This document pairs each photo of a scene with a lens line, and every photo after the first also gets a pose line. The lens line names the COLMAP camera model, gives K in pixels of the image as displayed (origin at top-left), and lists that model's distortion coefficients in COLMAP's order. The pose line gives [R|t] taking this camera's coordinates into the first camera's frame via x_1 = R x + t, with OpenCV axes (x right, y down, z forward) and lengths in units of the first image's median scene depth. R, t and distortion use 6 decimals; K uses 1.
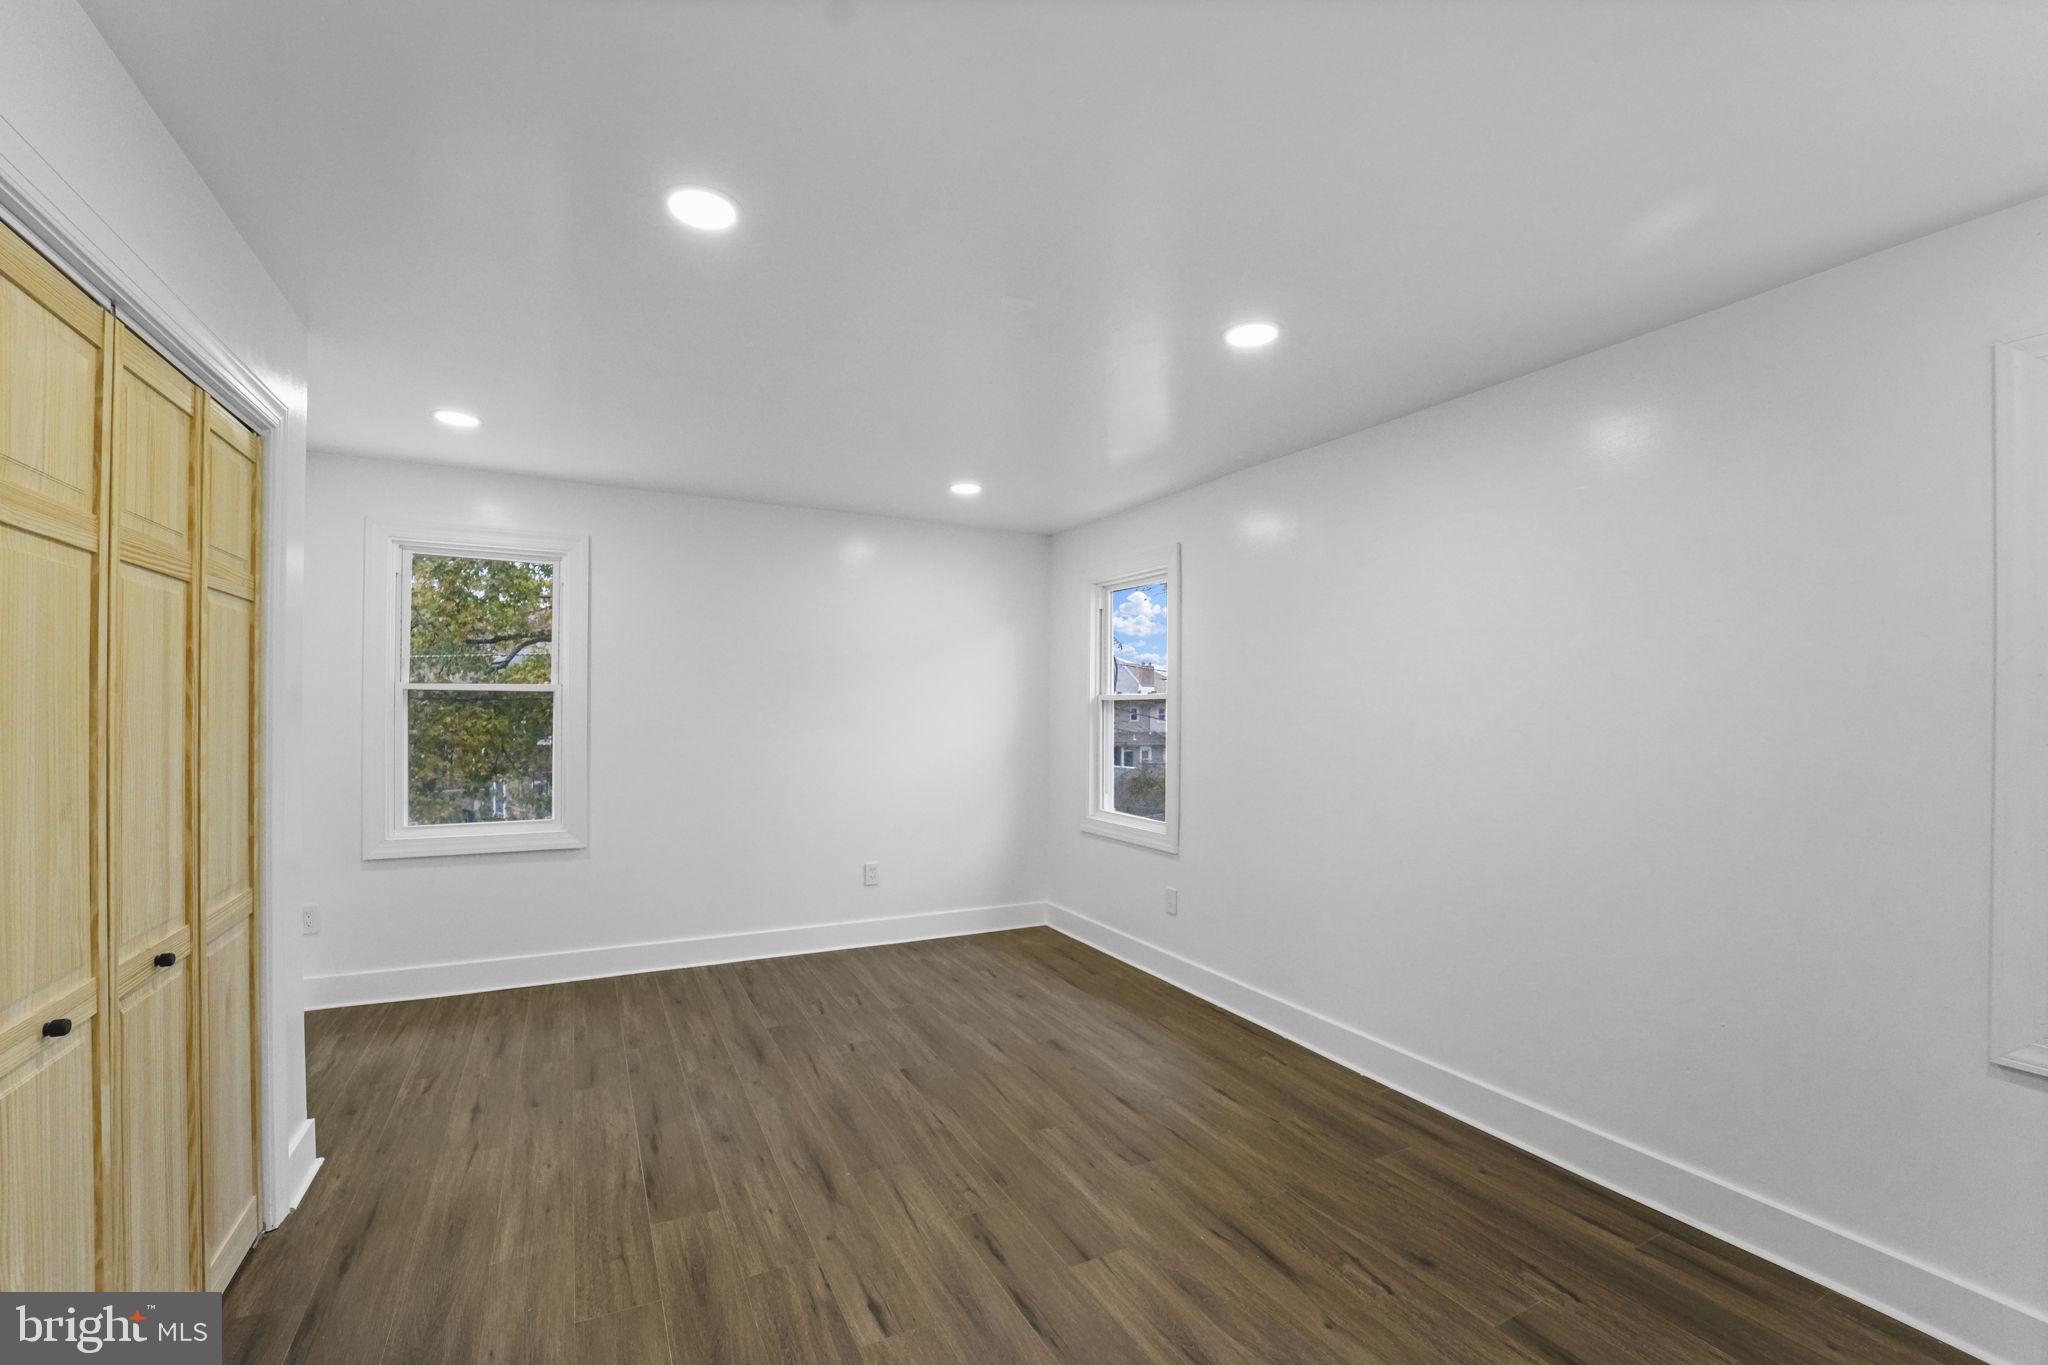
lens RADIAL K [[851.0, 0, 995.9], [0, 851.0, 707.8], [0, 0, 1]] dist [-0.020759, -0.000076]
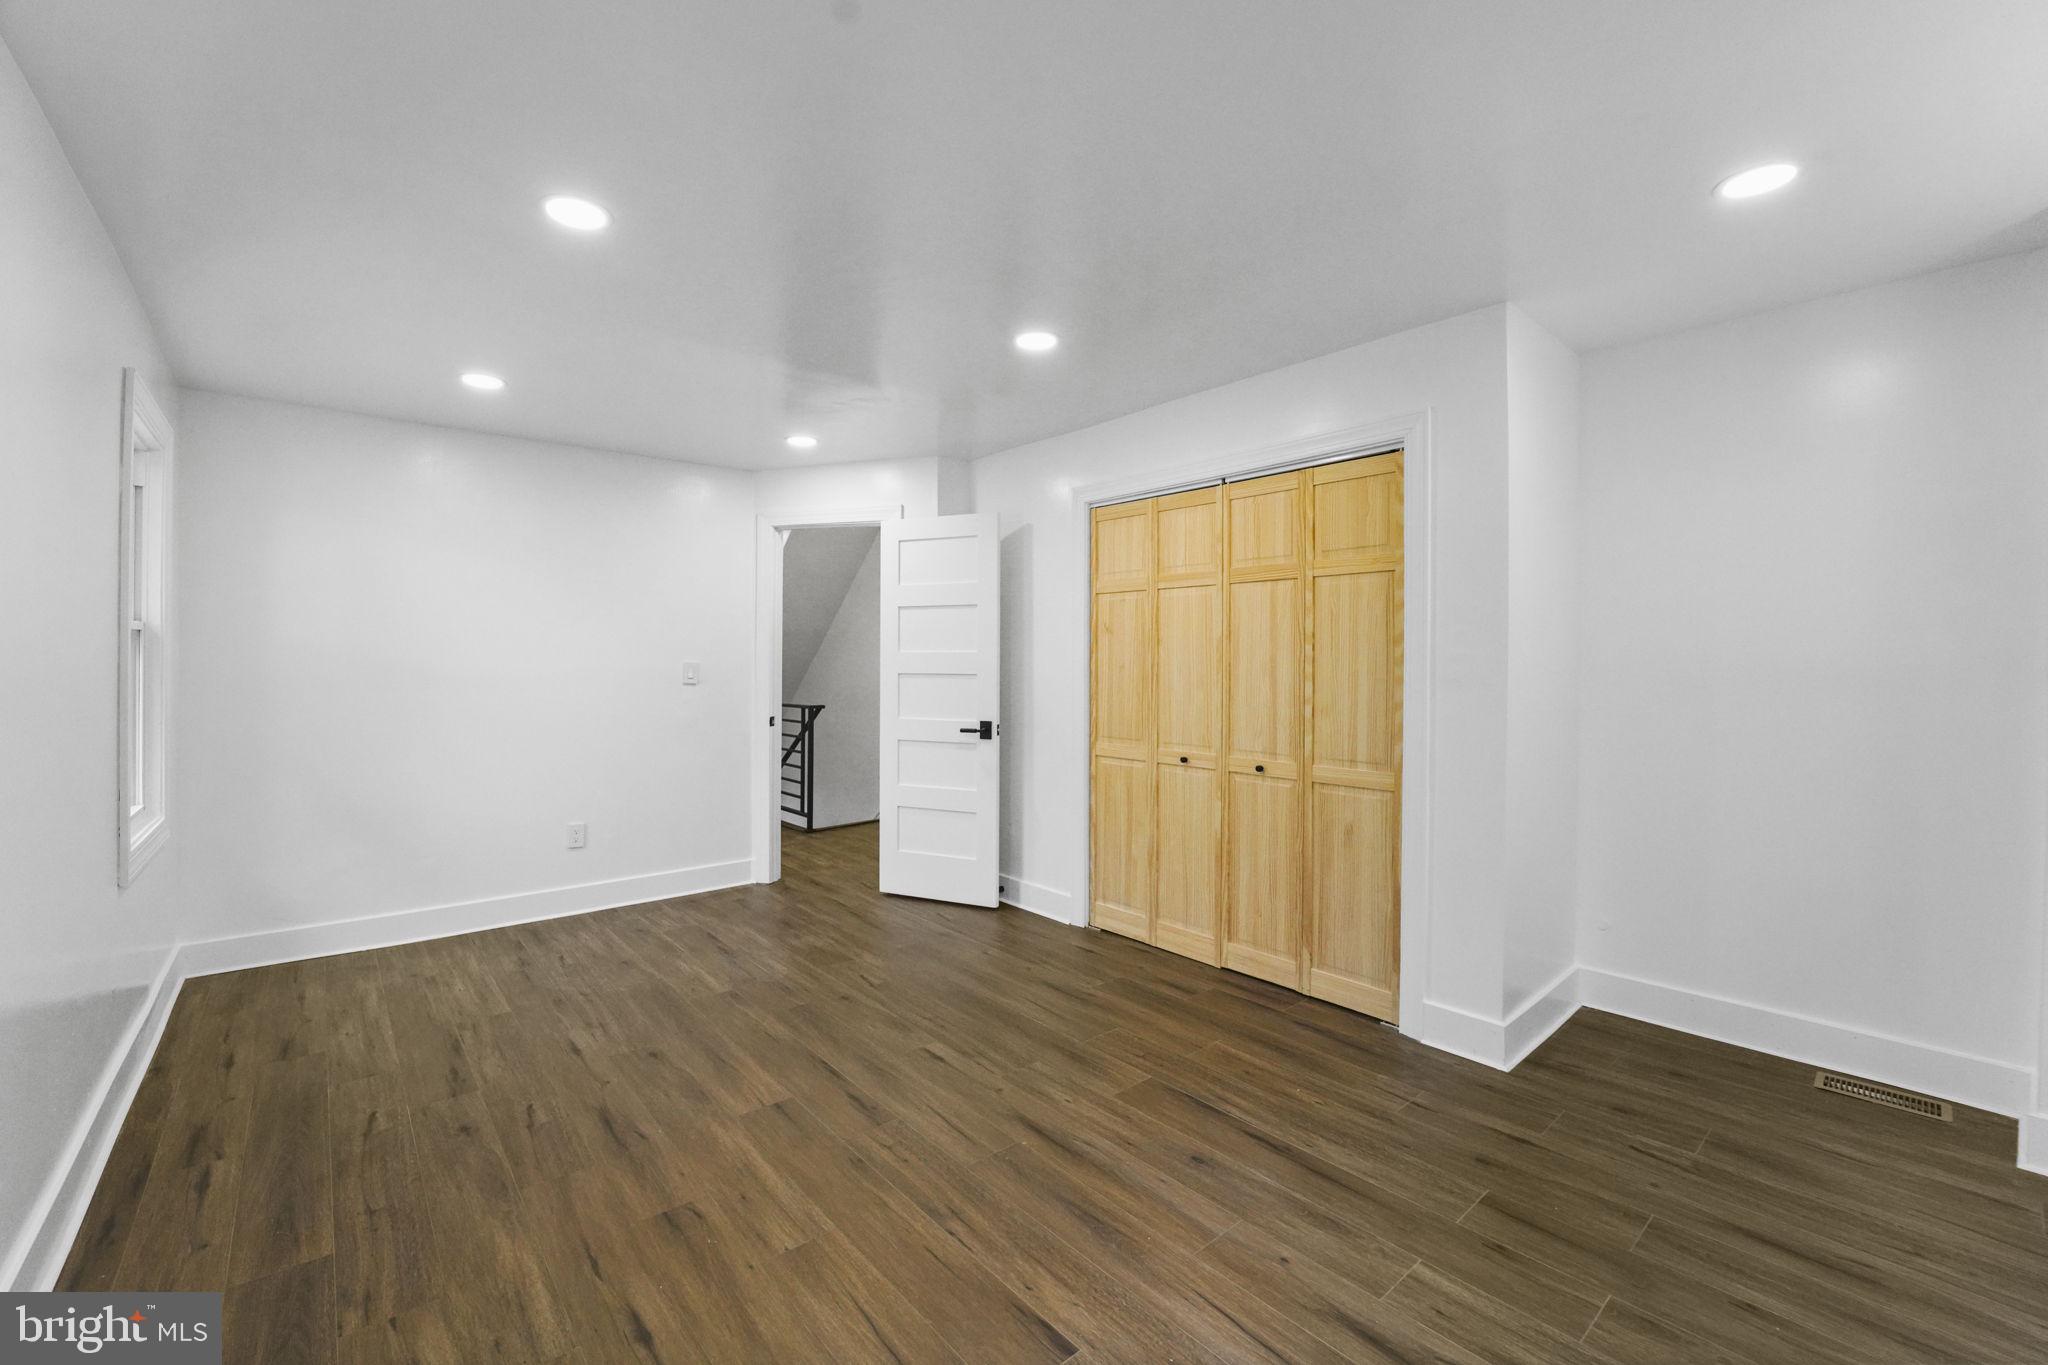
lens RADIAL K [[842.2, 0, 1014.1], [0, 842.2, 663.4], [0, 0, 1]] dist [-0.024687, -0.000196]
pose [[-0.973376, -0.009691, -0.229007, 0.045223], [-0.011129, 0.999926, 0.004990, 0.022265], [0.228942, 0.007406, -0.973412, 1.721408]]
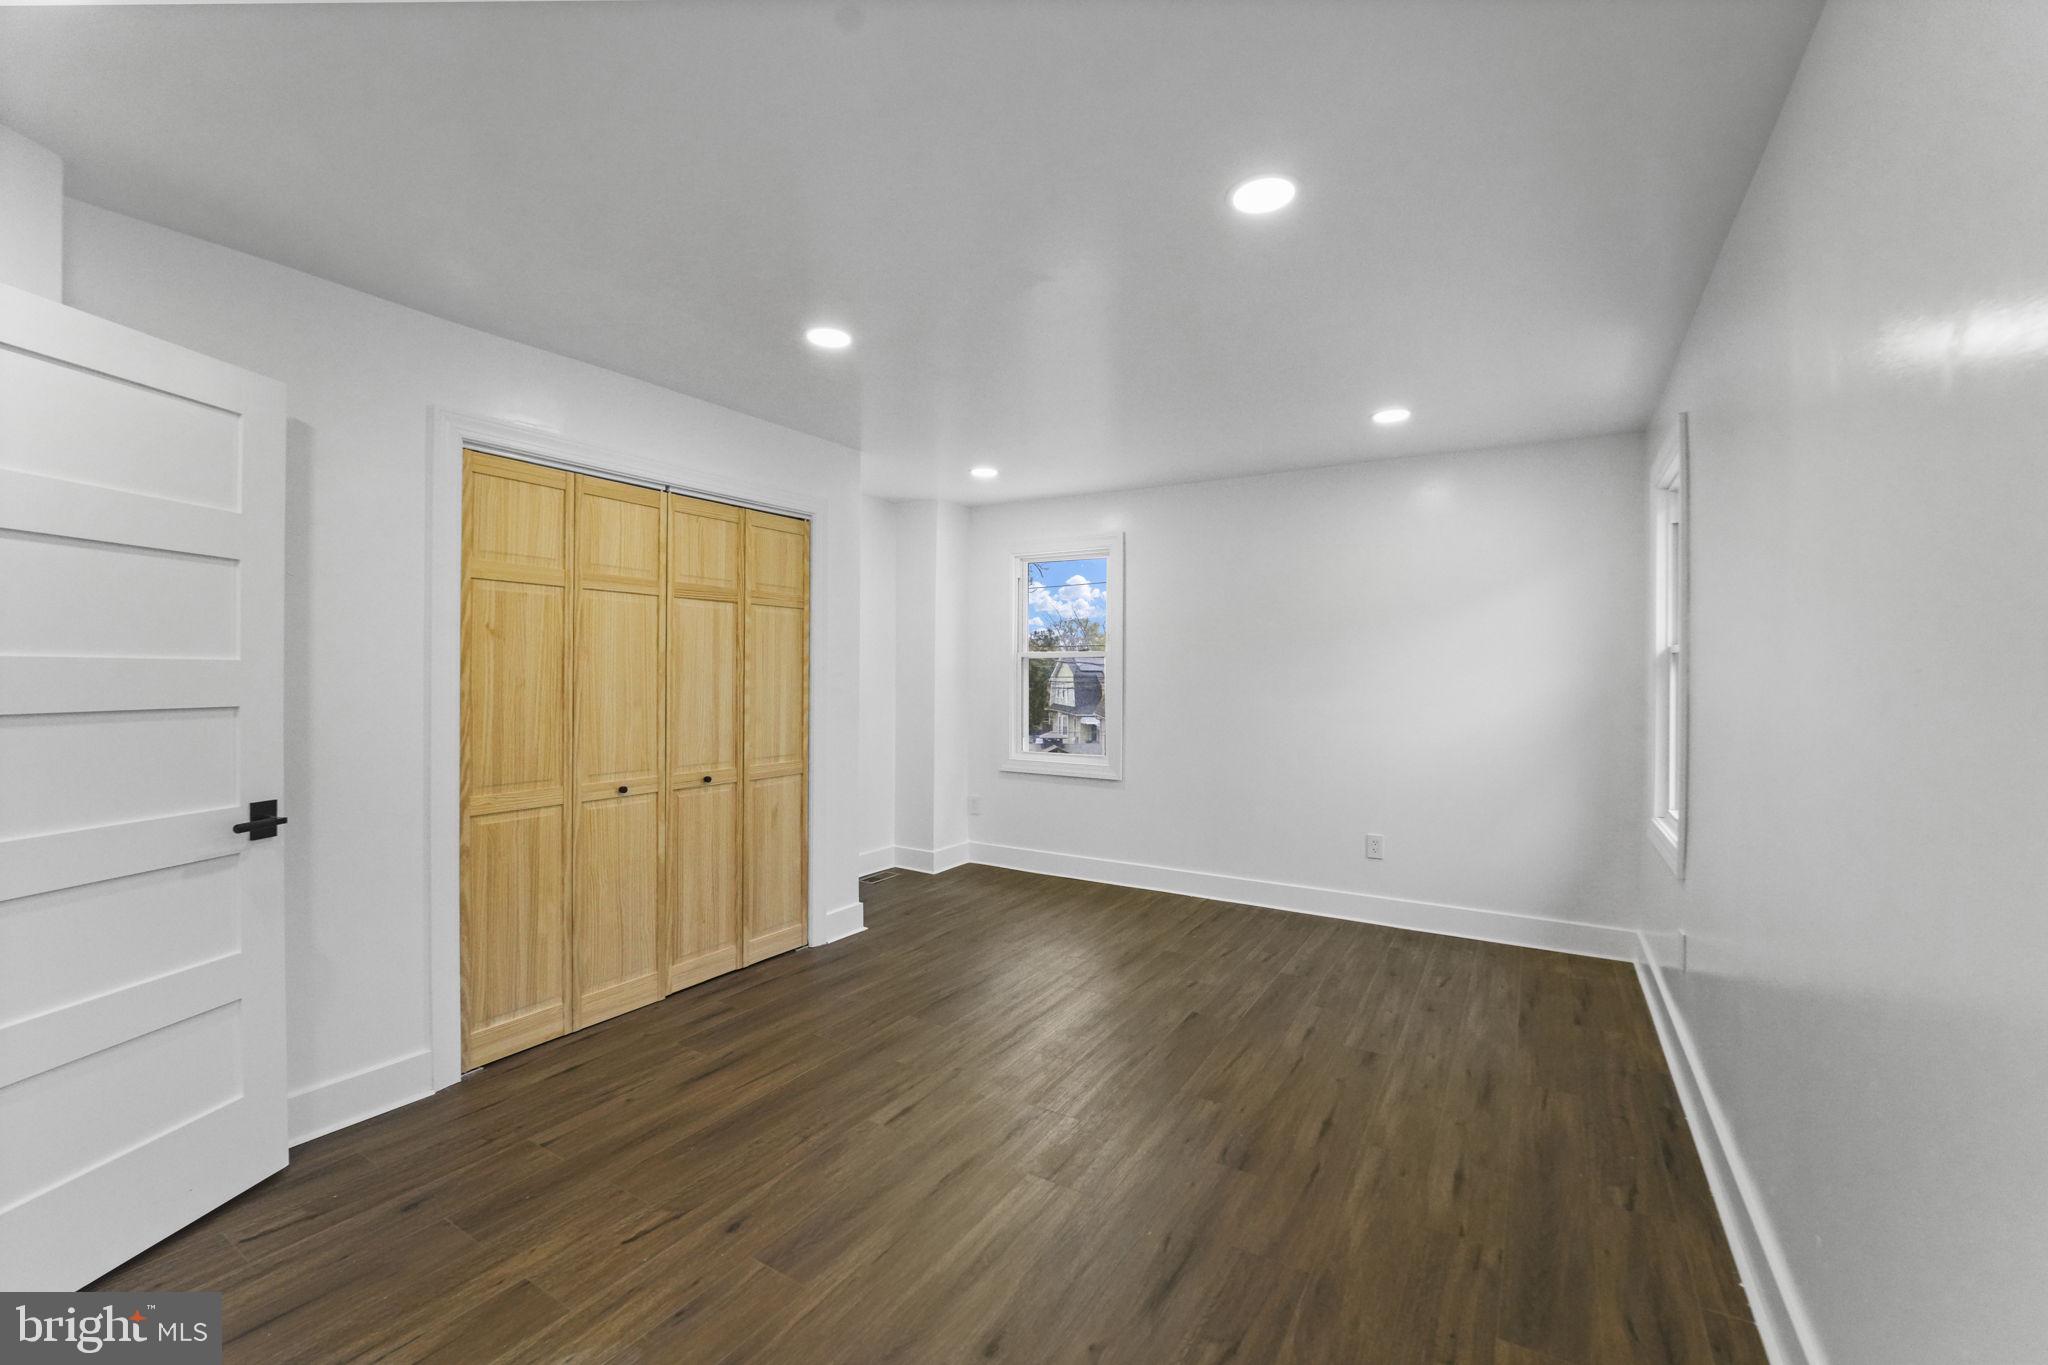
lens RADIAL K [[840.9, 0, 1019.4], [0, 840.9, 677.6], [0, 0, 1]] dist [-0.015686, -0.000172]
pose [[0.522360, -0.000790, -0.852725, 0.763826], [-0.003166, 0.999991, -0.002866, 0.024885], [0.852719, 0.004197, 0.522353, 0.329756]]
